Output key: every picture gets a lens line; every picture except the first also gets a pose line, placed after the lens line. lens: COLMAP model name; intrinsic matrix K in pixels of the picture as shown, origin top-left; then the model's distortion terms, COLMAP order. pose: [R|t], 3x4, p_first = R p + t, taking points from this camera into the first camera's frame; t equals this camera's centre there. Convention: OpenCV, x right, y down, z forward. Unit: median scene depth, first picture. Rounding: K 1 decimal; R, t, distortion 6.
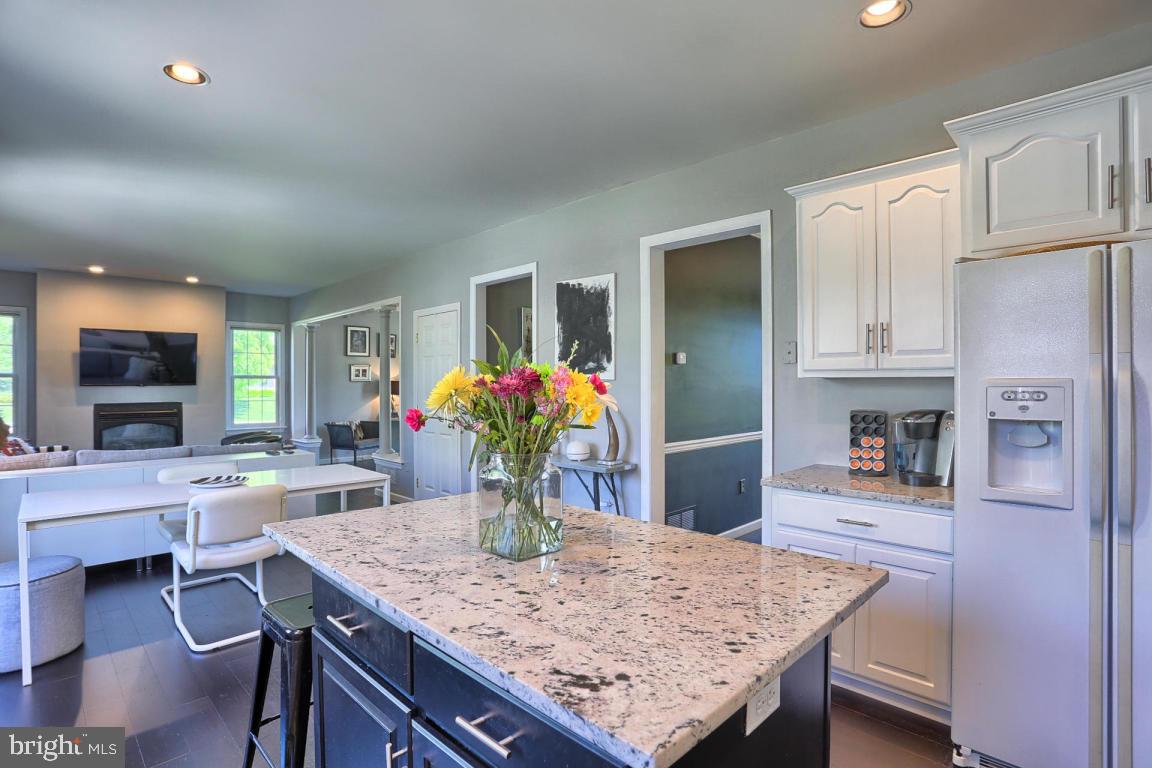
lens RADIAL K [[550.0, 0, 604.2], [0, 550.0, 383.7], [0, 0, 1]] dist [-0.048989, 0.000203]
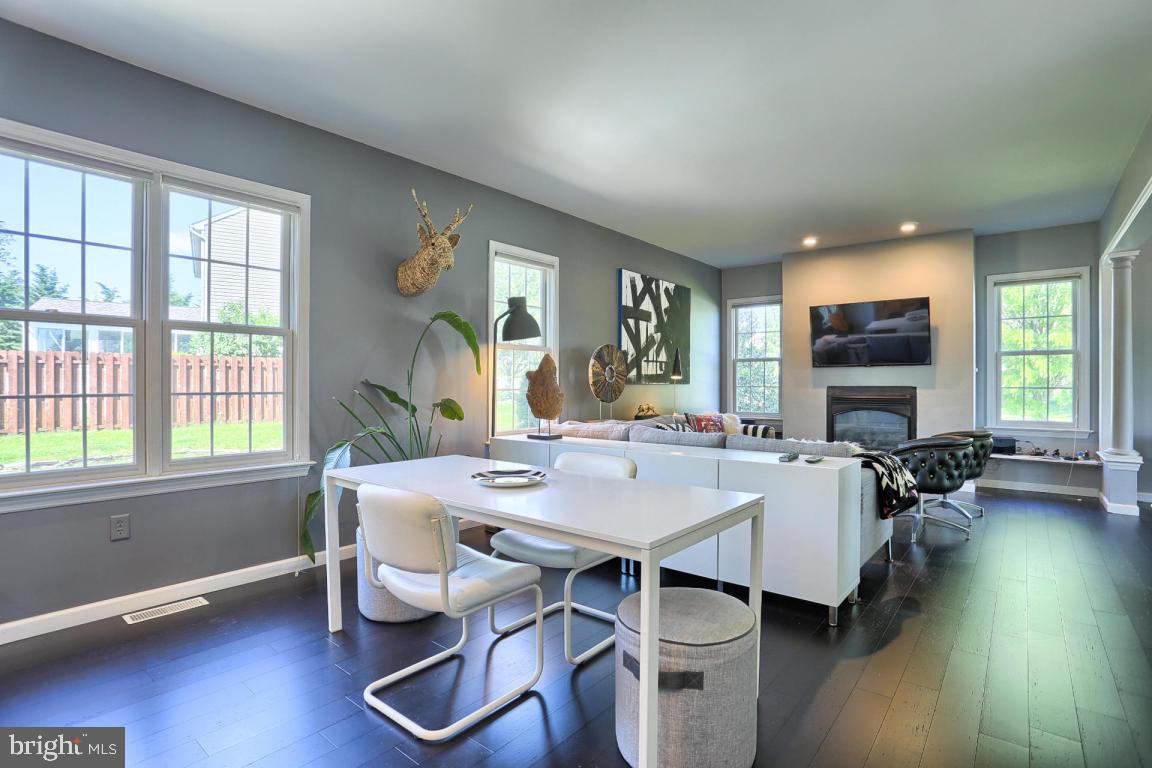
lens RADIAL K [[568.0, 0, 576.0], [0, 568.0, 384.0], [0, 0, 1]] dist [-0.079056, 0.038628]
pose [[0.064113, 0.002497, -0.997940, -0.004602], [0.003389, 0.999991, 0.002720, 0.029265], [0.997937, -0.003556, 0.064104, 0.481041]]
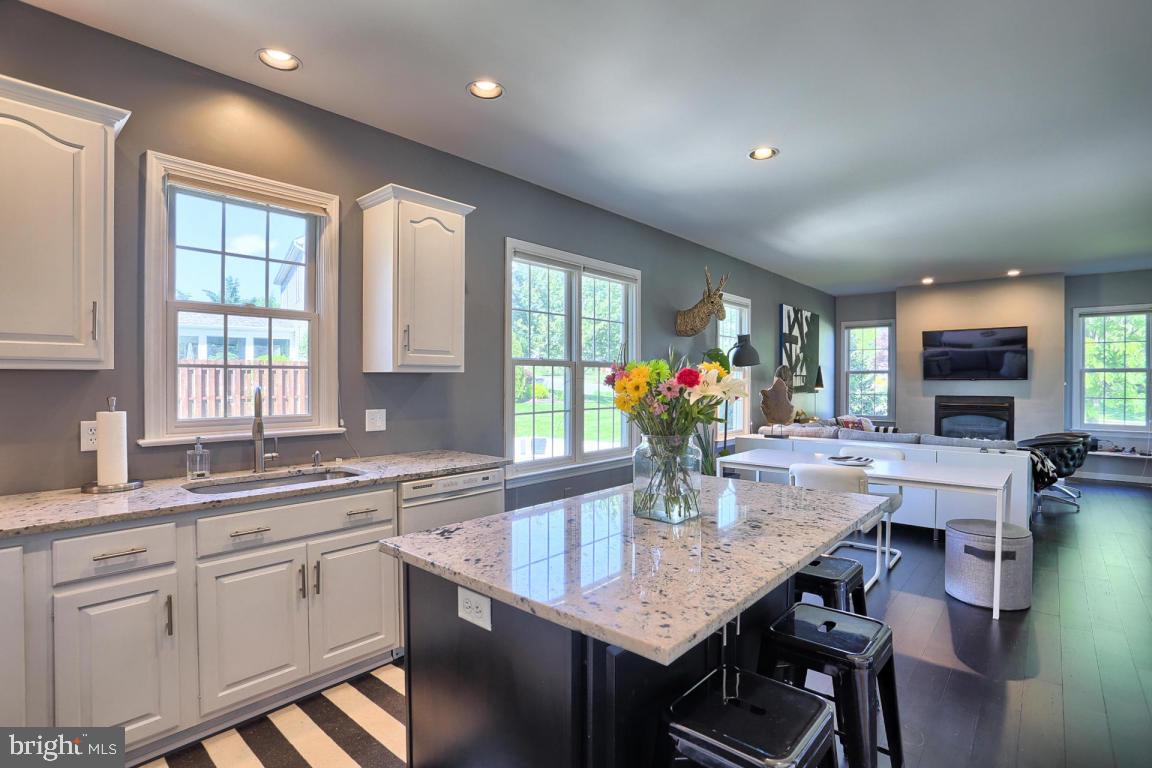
lens RADIAL K [[568.0, 0, 576.0], [0, 568.0, 384.0], [0, 0, 1]] dist [-0.079056, 0.038628]
pose [[0.035771, 0.007736, -0.999330, 0.221590], [0.002468, 0.999966, 0.007830, 0.001042], [0.999357, -0.002747, 0.035751, 0.156049]]
